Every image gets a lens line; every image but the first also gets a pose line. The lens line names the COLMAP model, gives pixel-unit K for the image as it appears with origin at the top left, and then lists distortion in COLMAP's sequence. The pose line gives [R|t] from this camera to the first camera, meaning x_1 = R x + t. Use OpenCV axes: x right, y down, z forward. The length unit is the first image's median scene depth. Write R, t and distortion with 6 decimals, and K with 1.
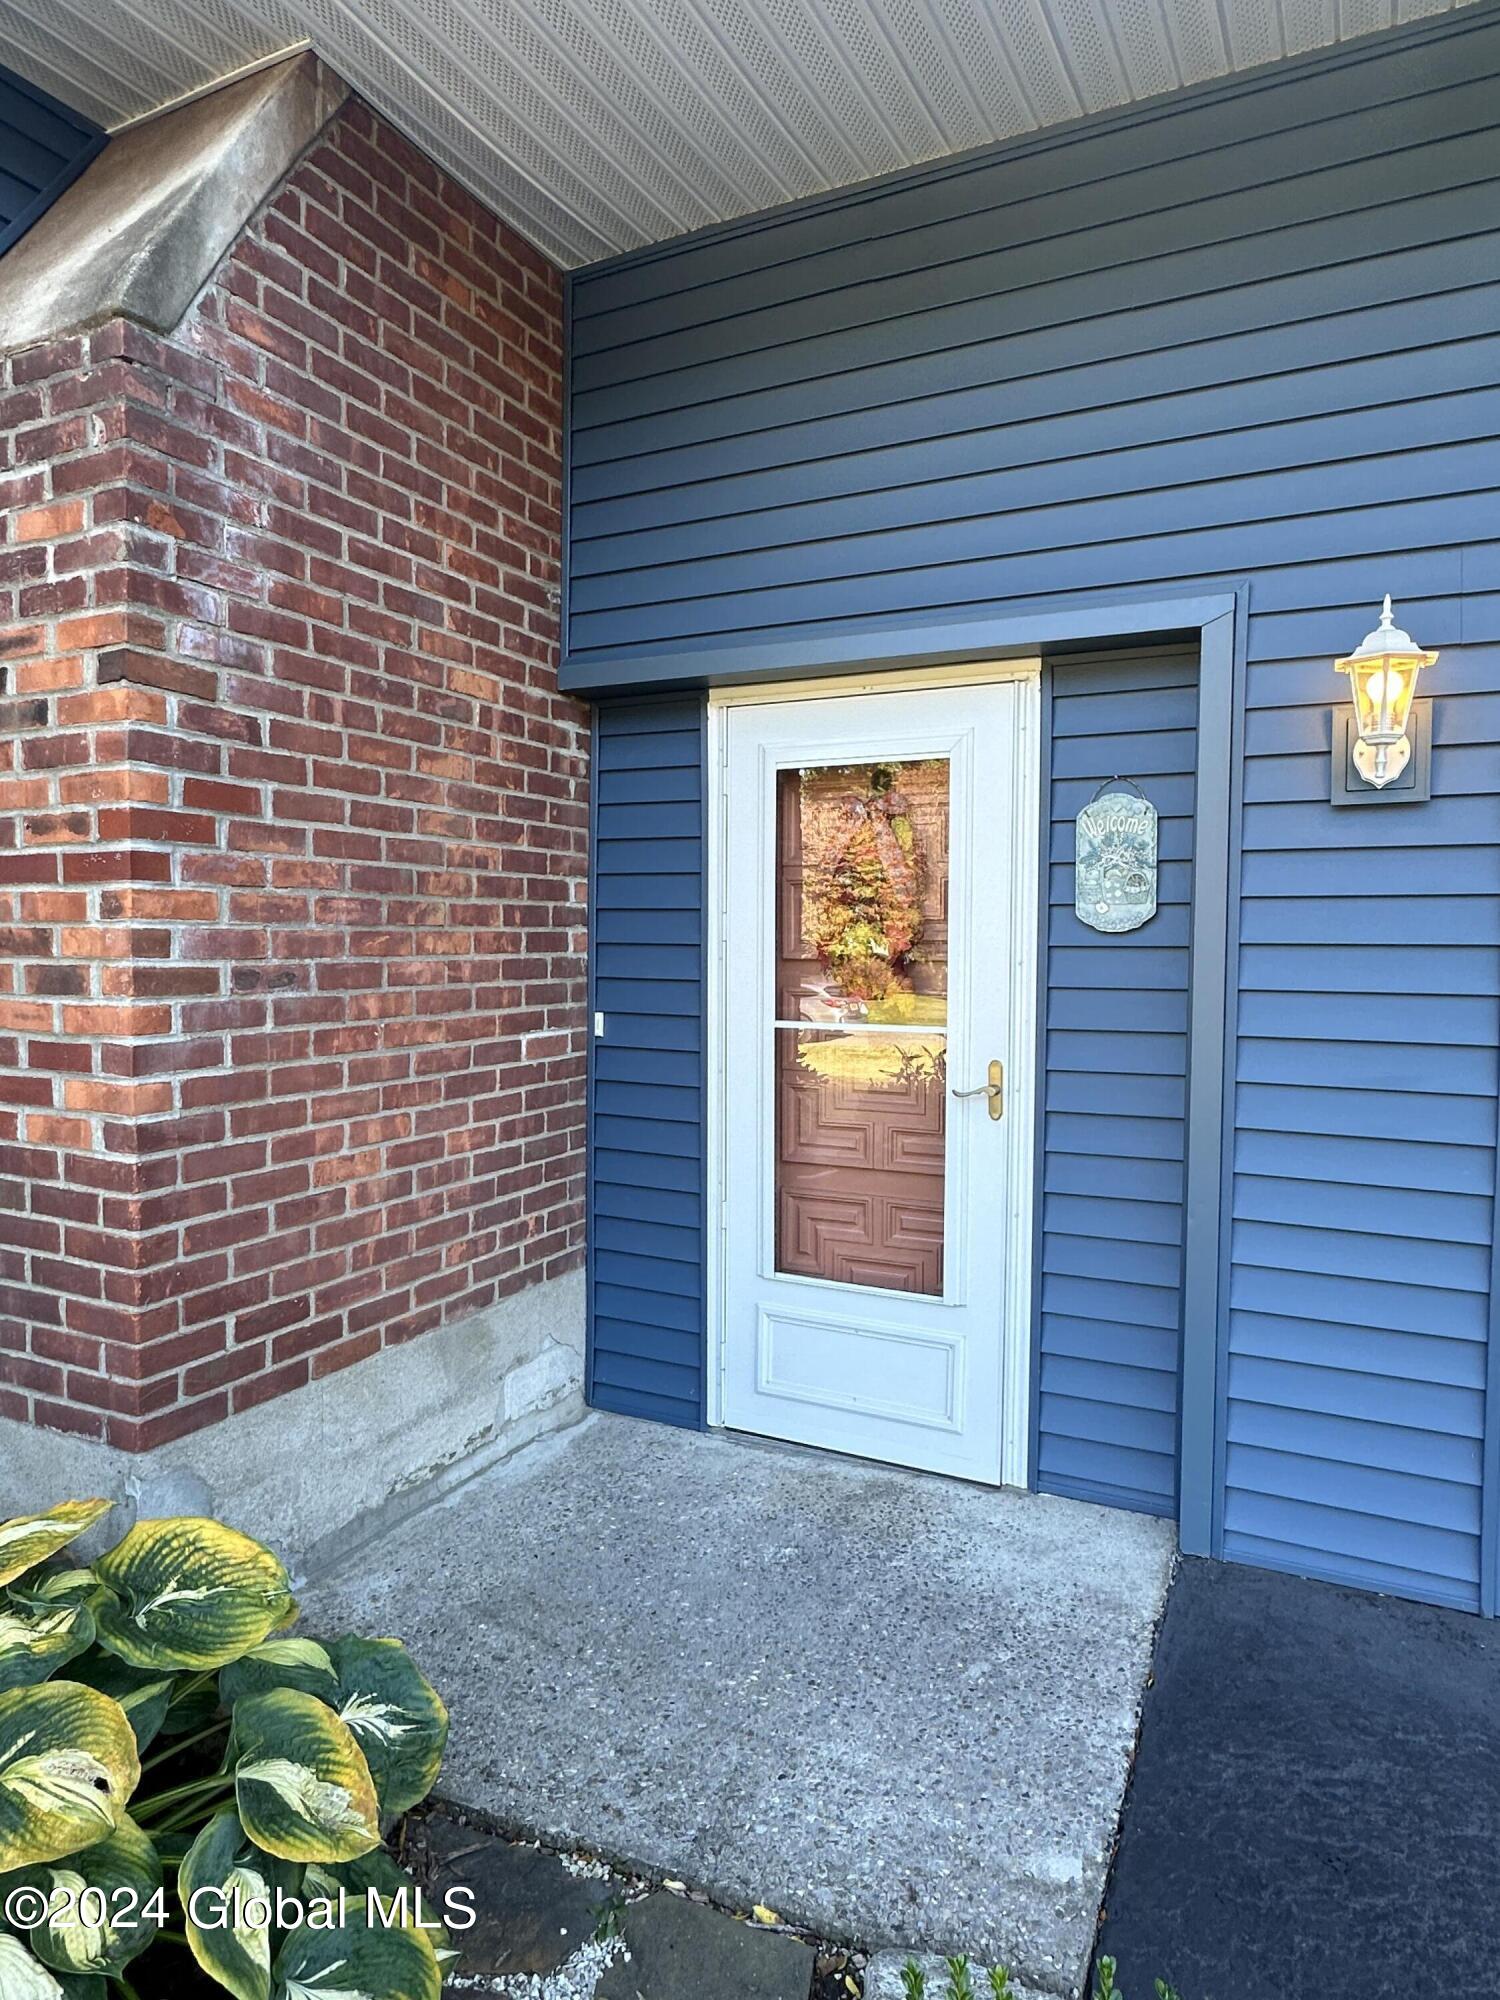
lens RADIAL K [[1194.7, 0, 750.0], [0, 1194.7, 1000.0], [0, 0, 1]] dist [-0.006045, 0.001844]
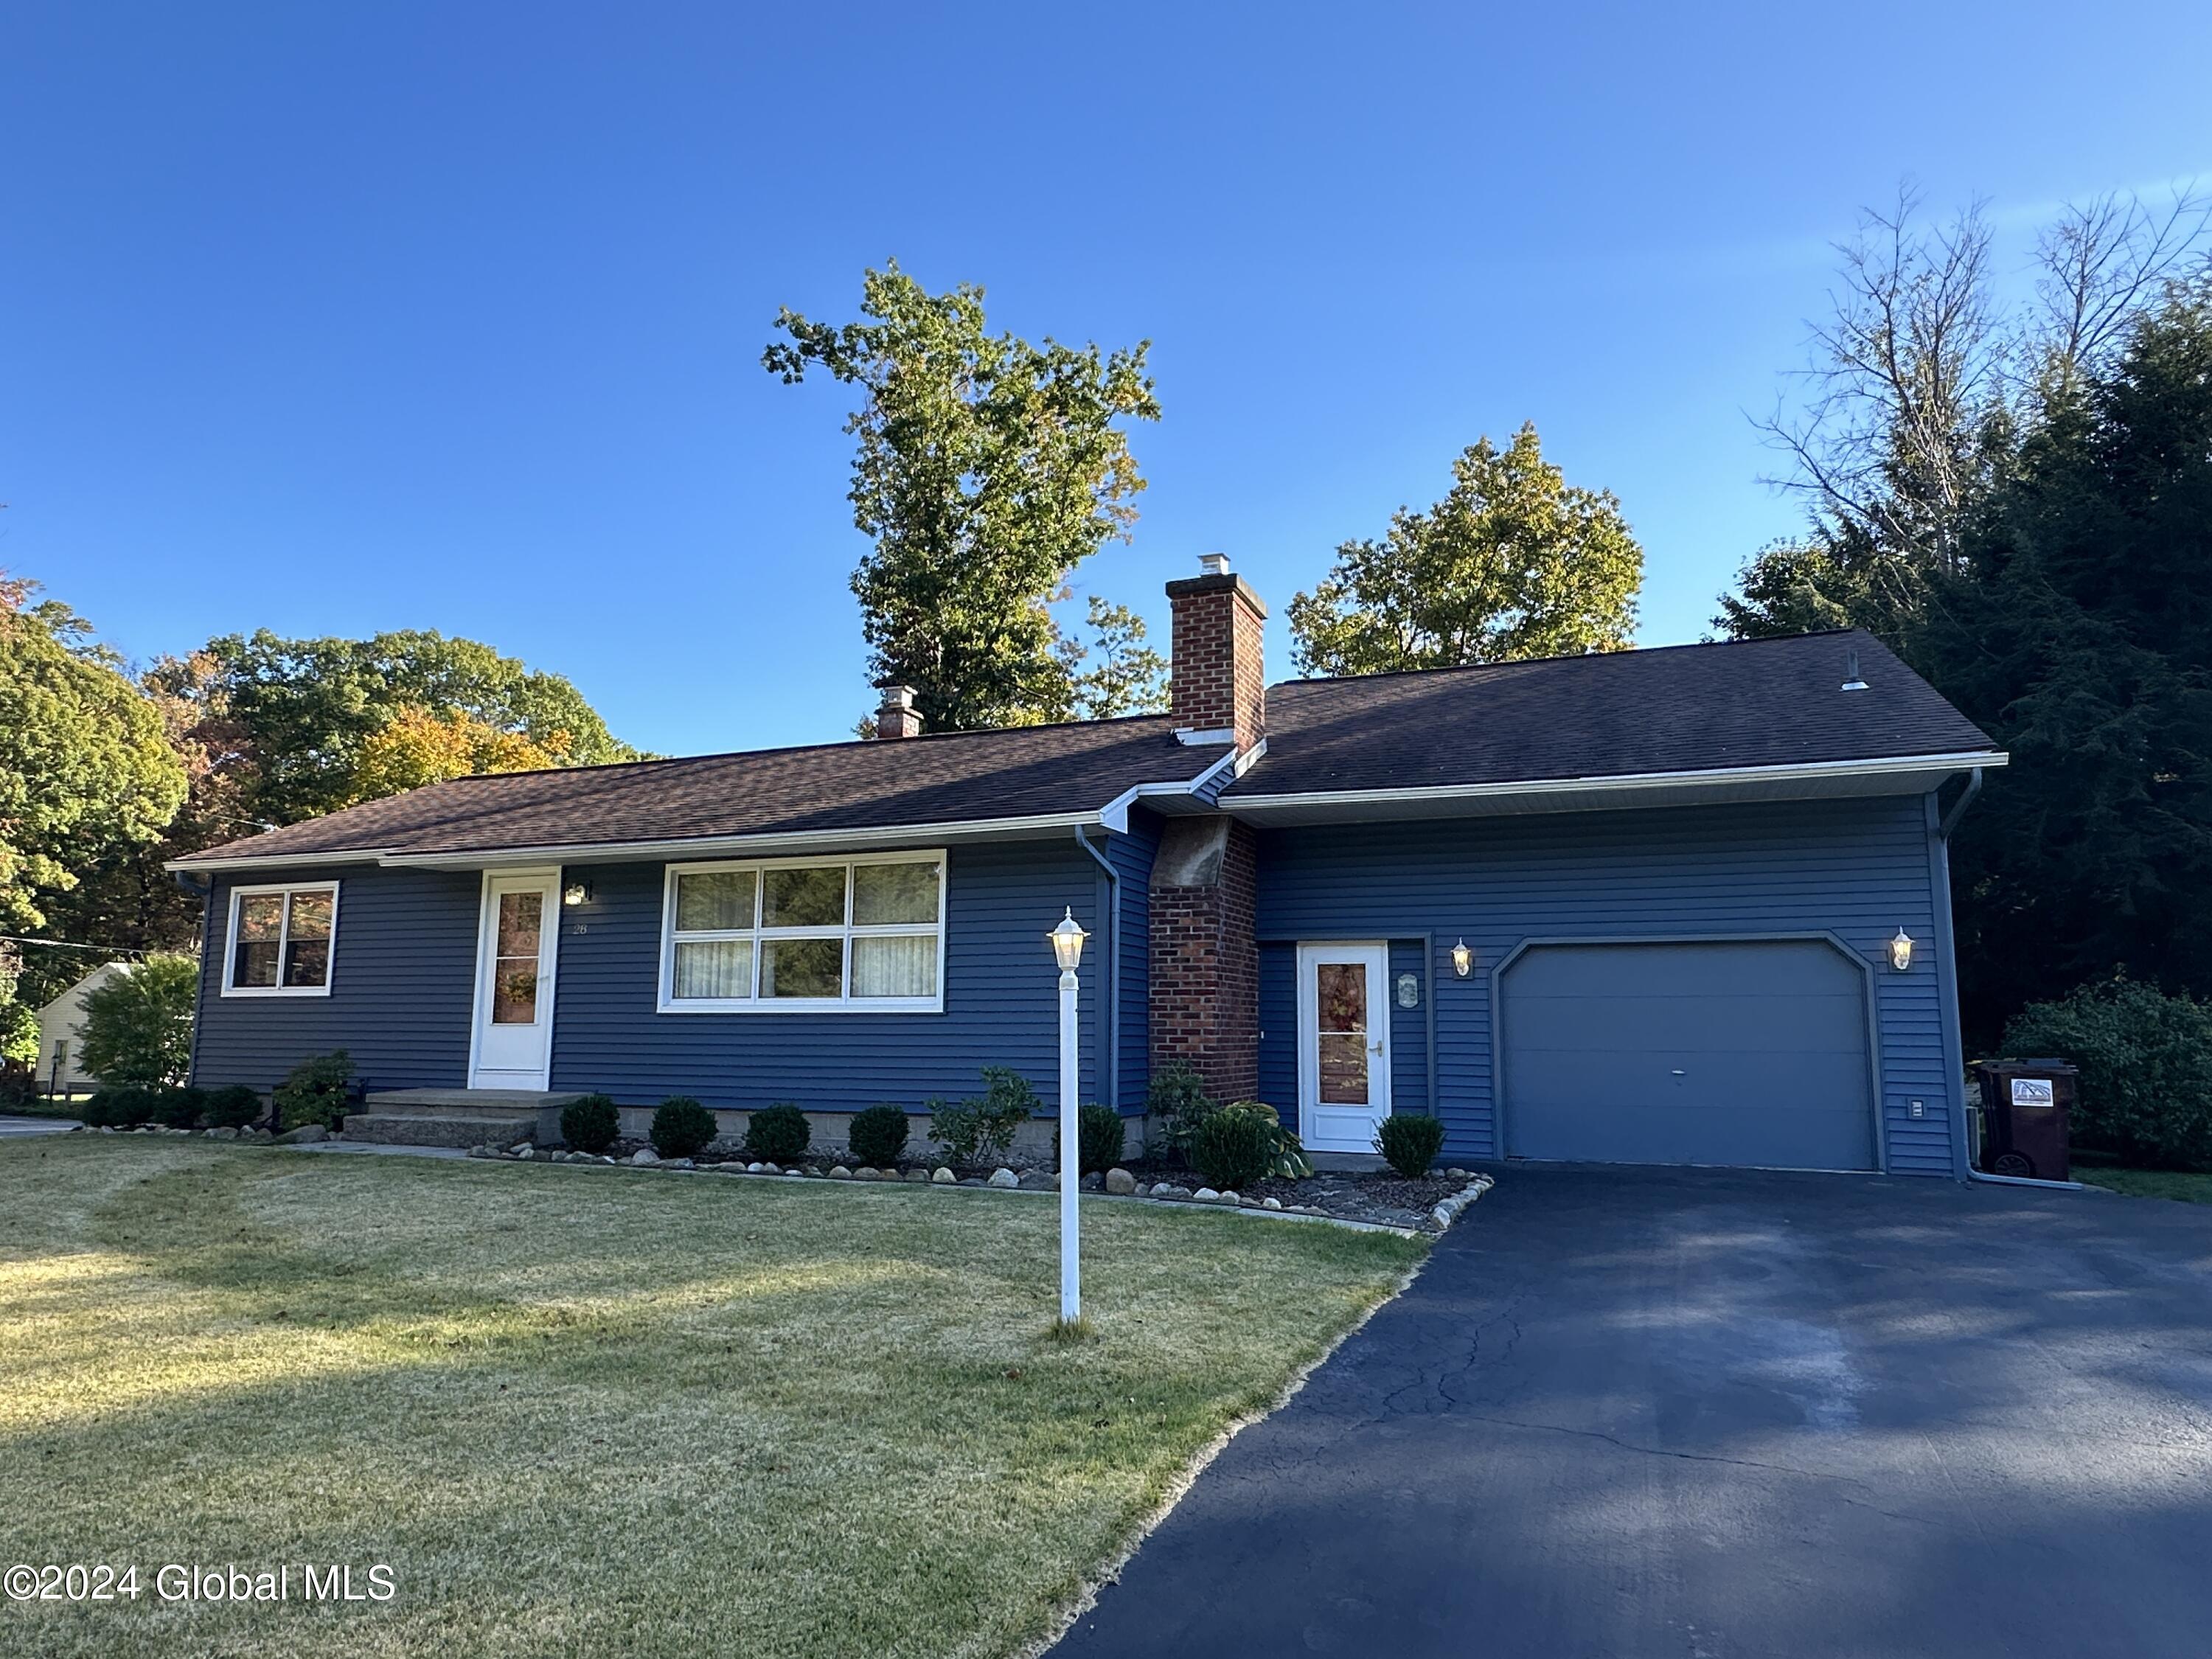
lens RADIAL K [[1321.3, 0, 1097.3], [0, 1321.3, 842.1], [0, 0, 1]] dist [-0.006045, 0.001844]
pose [[0.997801, 0.013345, 0.064930, -1.157944], [-0.000011, 0.979559, -0.201159, 0.324392], [-0.066287, 0.200716, 0.977404, -3.790629]]
